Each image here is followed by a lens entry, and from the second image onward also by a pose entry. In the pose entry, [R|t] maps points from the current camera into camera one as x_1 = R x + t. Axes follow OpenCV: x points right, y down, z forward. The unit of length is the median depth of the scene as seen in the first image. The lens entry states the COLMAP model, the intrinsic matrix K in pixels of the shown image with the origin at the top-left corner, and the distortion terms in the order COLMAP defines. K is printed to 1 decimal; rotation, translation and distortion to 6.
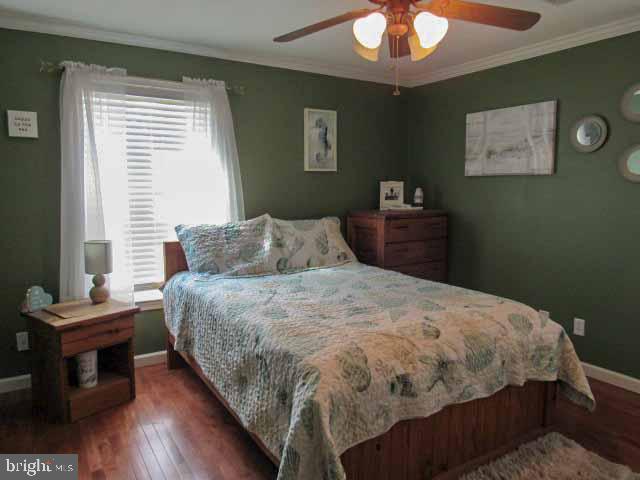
lens RADIAL K [[470.4, 0, 321.9], [0, 470.4, 236.2], [0, 0, 1]] dist [-0.037105, 0.017784]
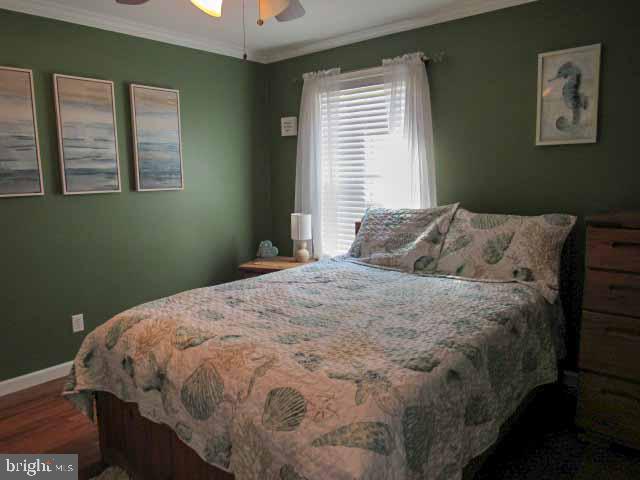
lens RADIAL K [[470.4, 0, 322.0], [0, 470.4, 240.7], [0, 0, 1]] dist [-0.037105, 0.017784]
pose [[0.262117, 0.136148, -0.955384, 0.651650], [-0.088154, 0.989237, 0.116786, -0.060155], [0.961001, 0.053609, 0.271298, 0.596420]]
